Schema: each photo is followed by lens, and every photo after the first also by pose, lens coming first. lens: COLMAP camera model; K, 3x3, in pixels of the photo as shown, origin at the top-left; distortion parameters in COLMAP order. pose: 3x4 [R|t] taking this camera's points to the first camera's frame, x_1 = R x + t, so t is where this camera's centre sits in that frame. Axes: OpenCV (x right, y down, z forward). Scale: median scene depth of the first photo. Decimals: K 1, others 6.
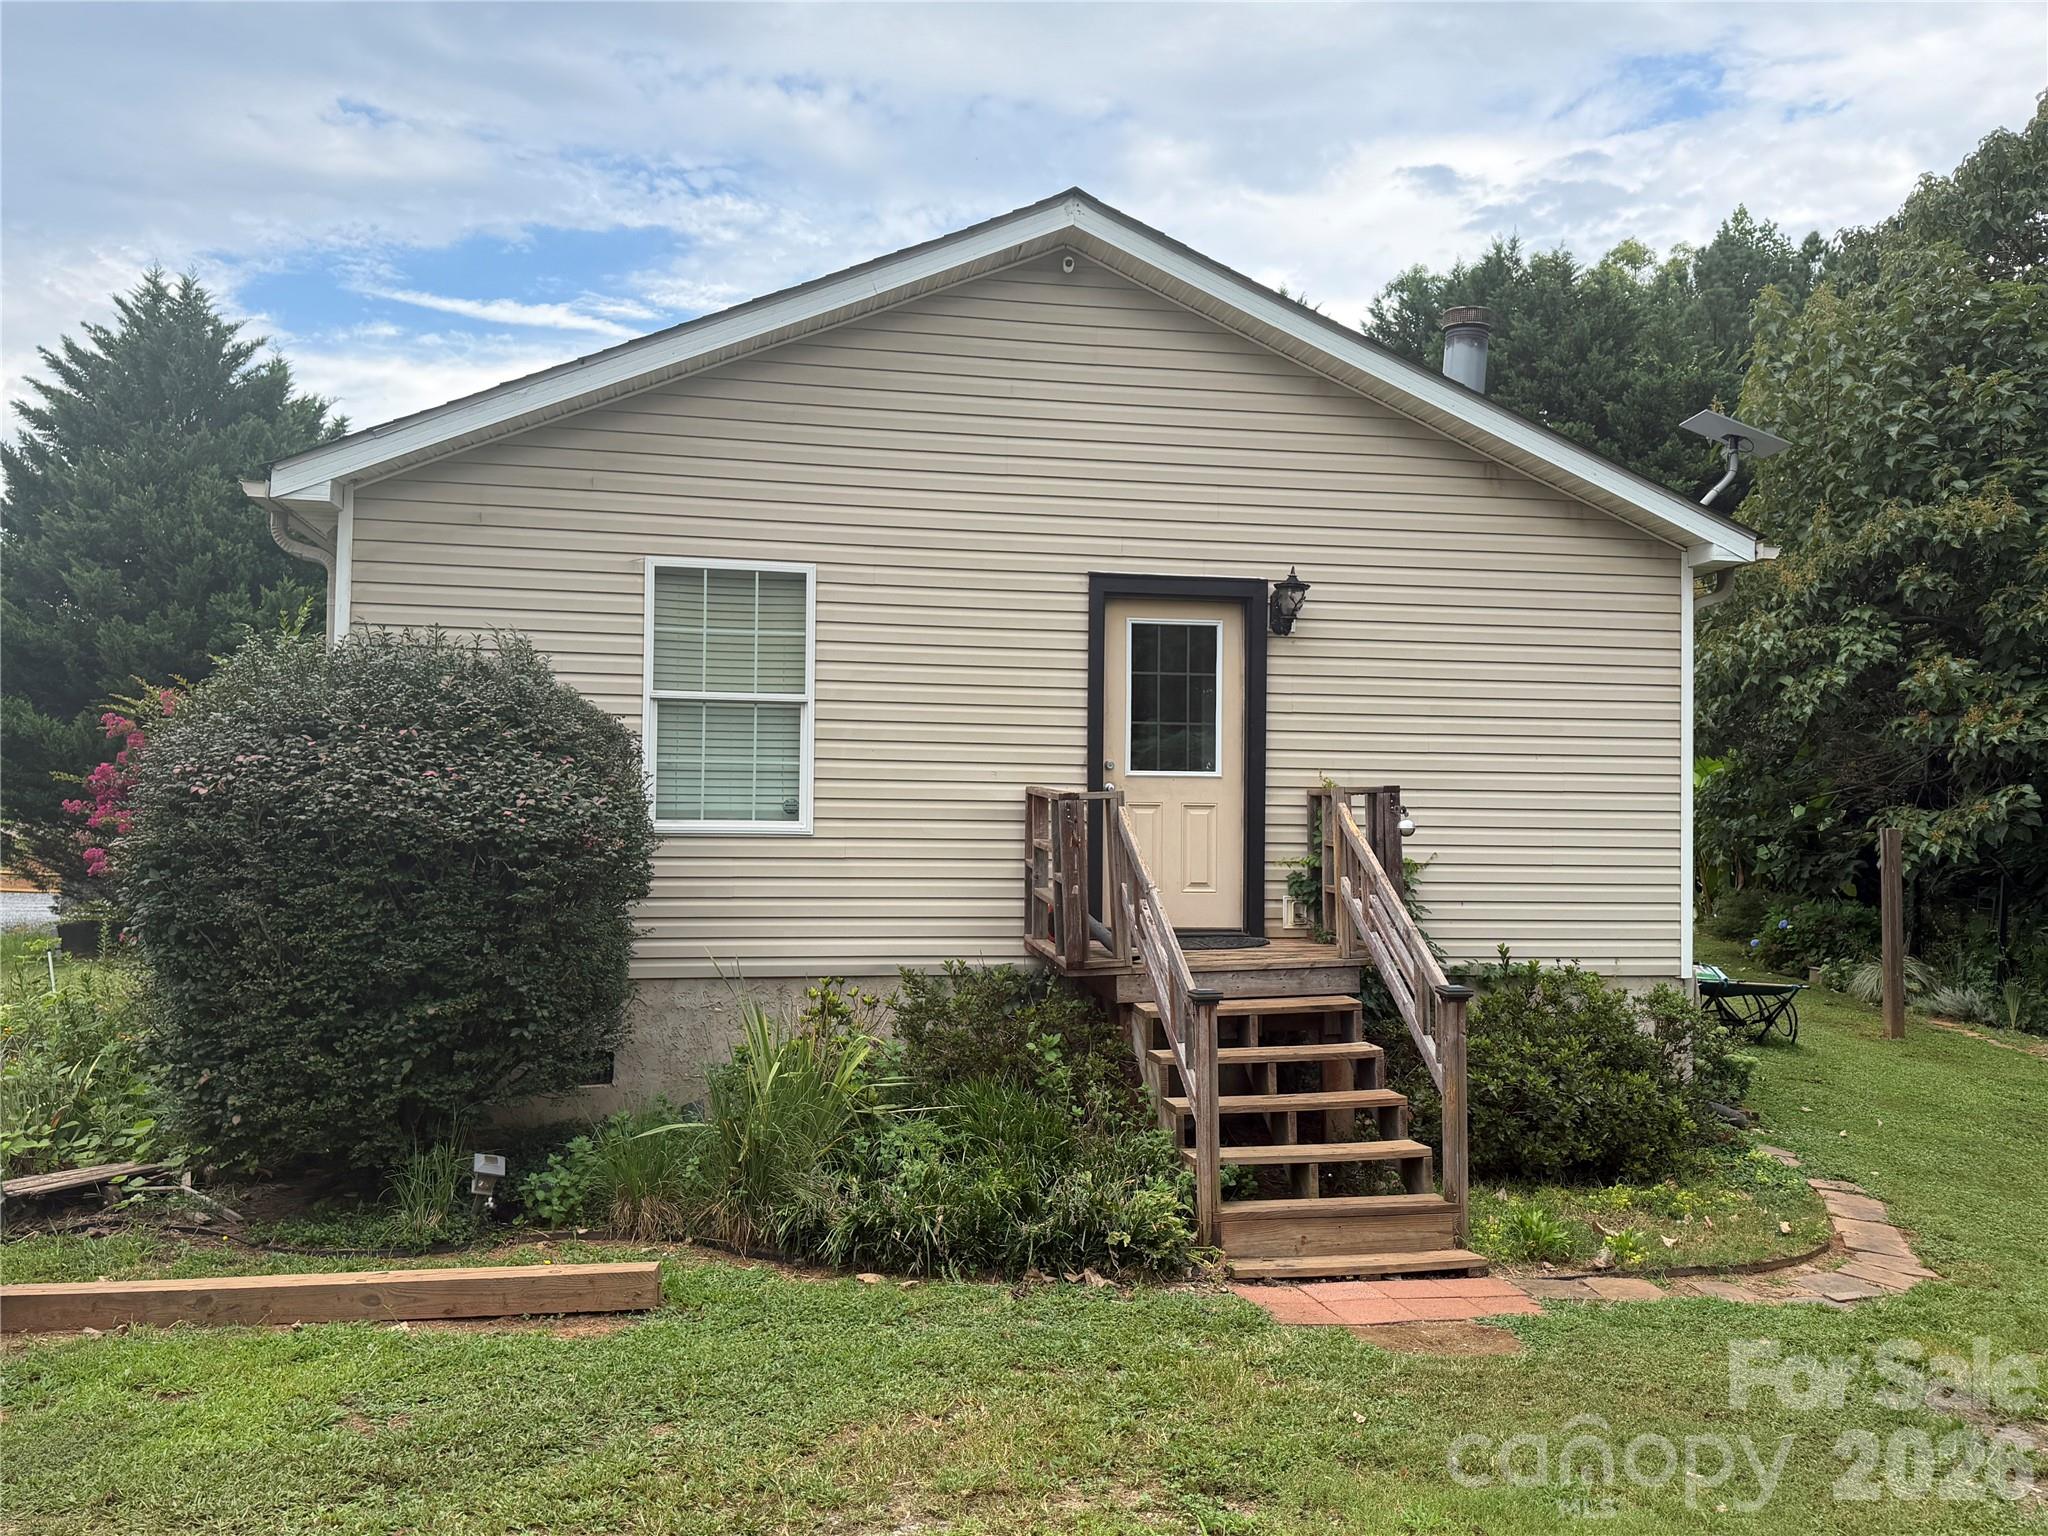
lens RADIAL K [[1612.6, 0, 1005.4], [0, 1612.6, 775.1], [0, 0, 1]] dist [0.079202, -0.100836]
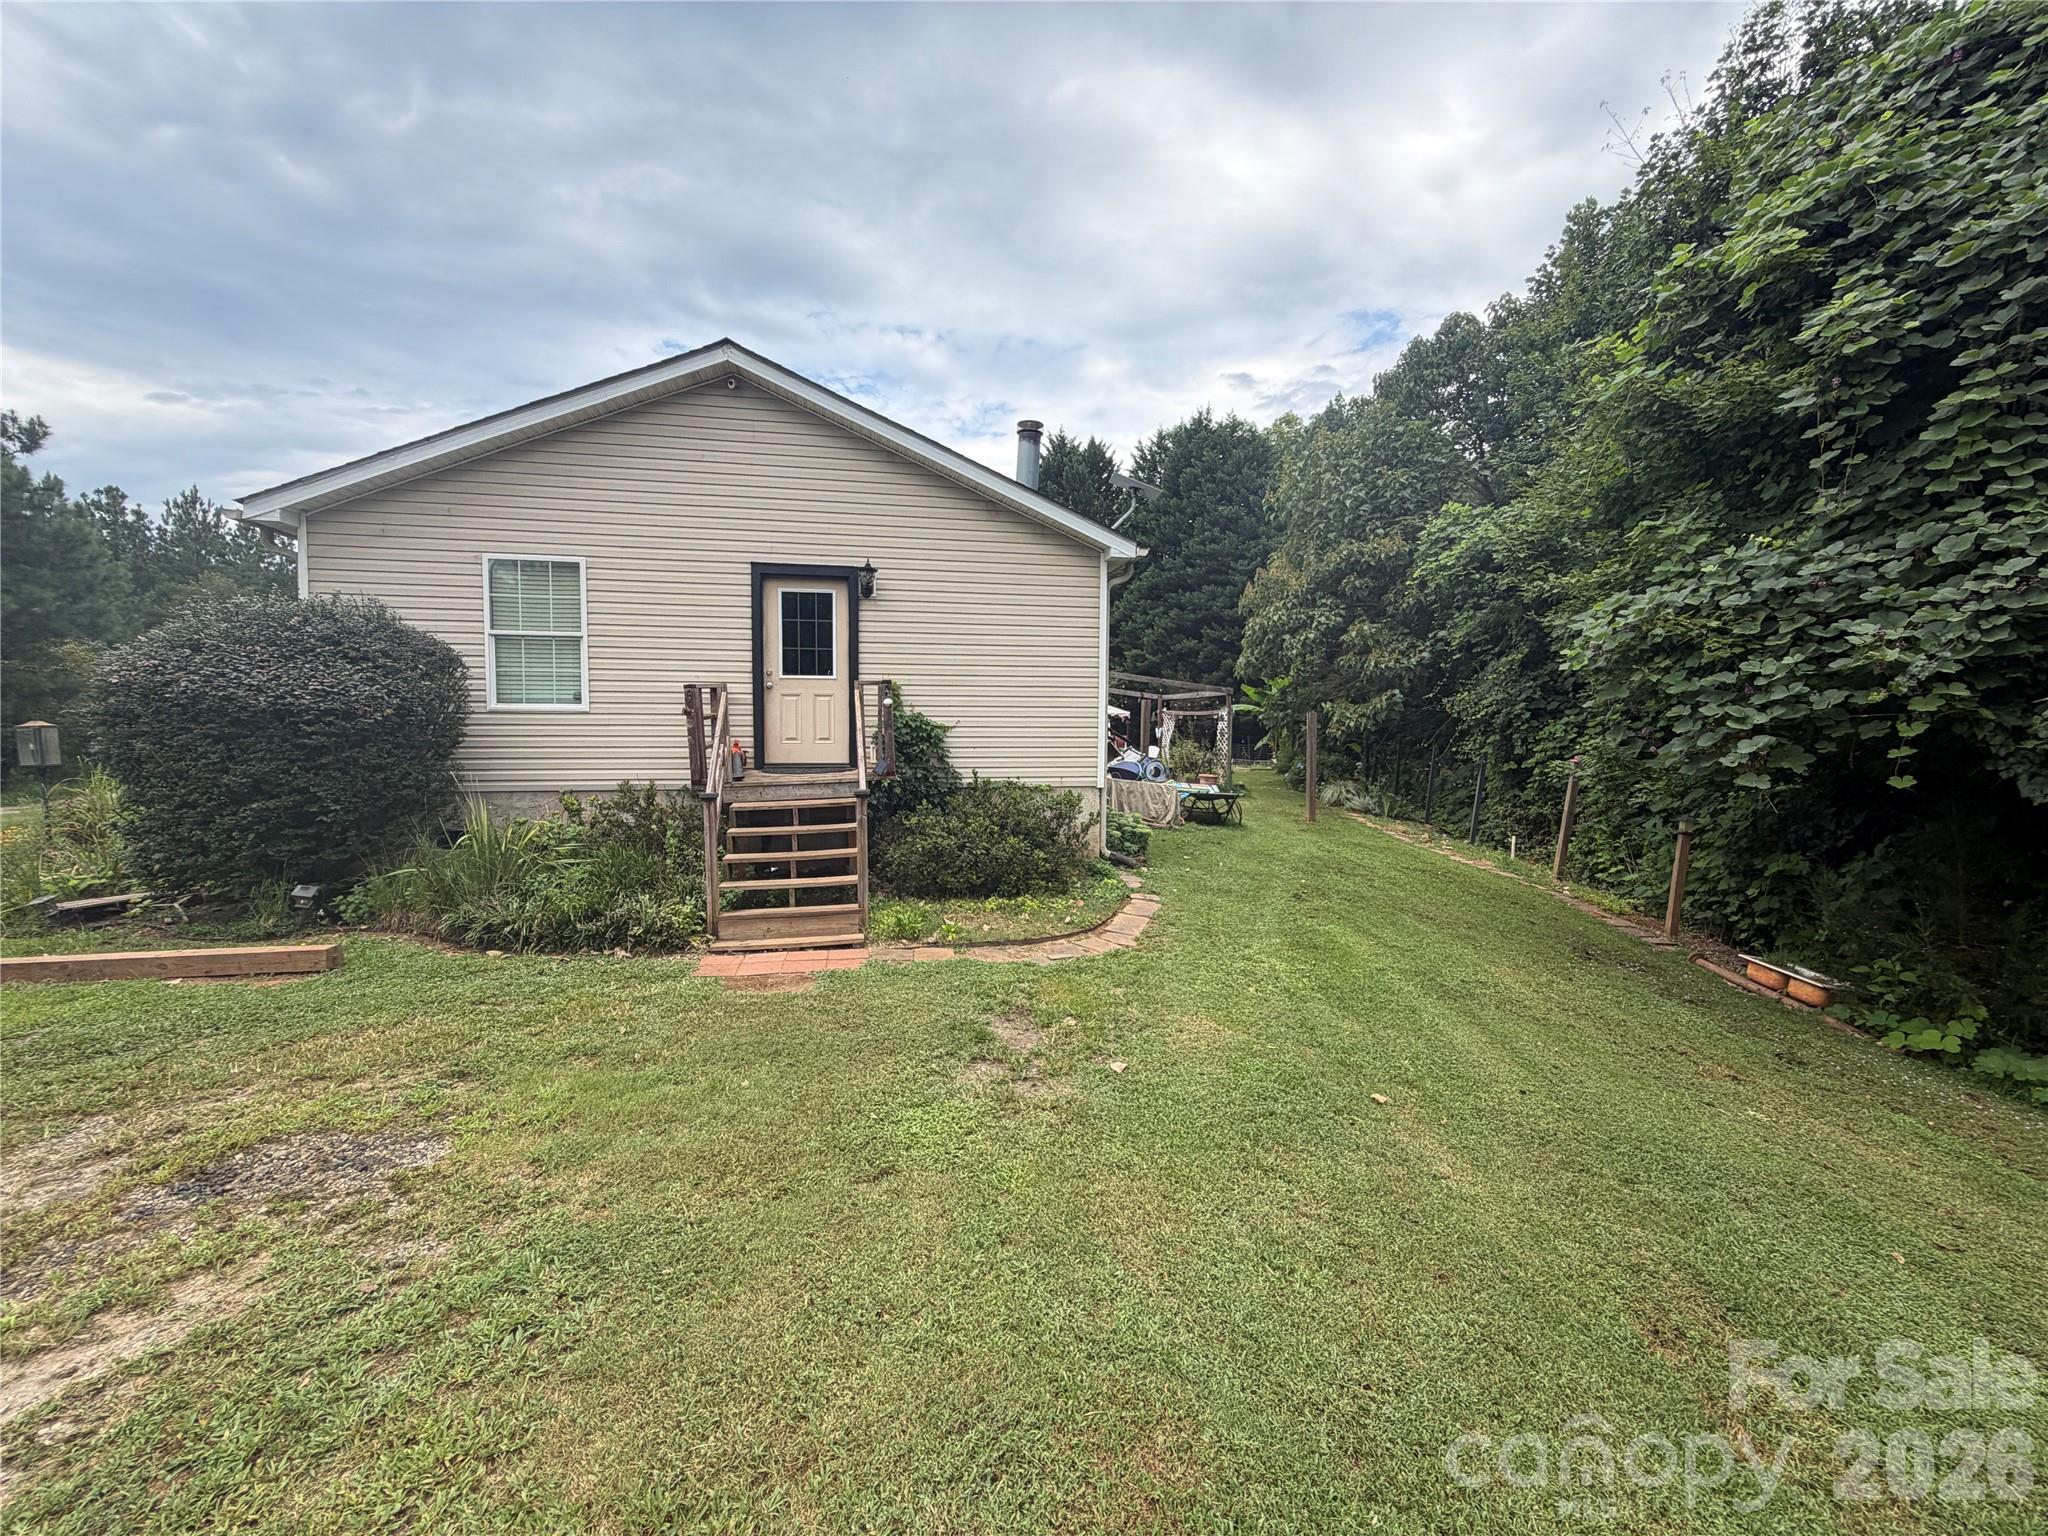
lens RADIAL K [[816.2, 0, 1020.7], [0, 816.2, 766.2], [0, 0, 1]] dist [0.002381, -0.000736]
pose [[0.999976, -0.006779, 0.001478, 0.344317], [0.006637, 0.996662, 0.081366, 0.026172], [-0.002025, -0.081355, 0.996683, 0.088065]]
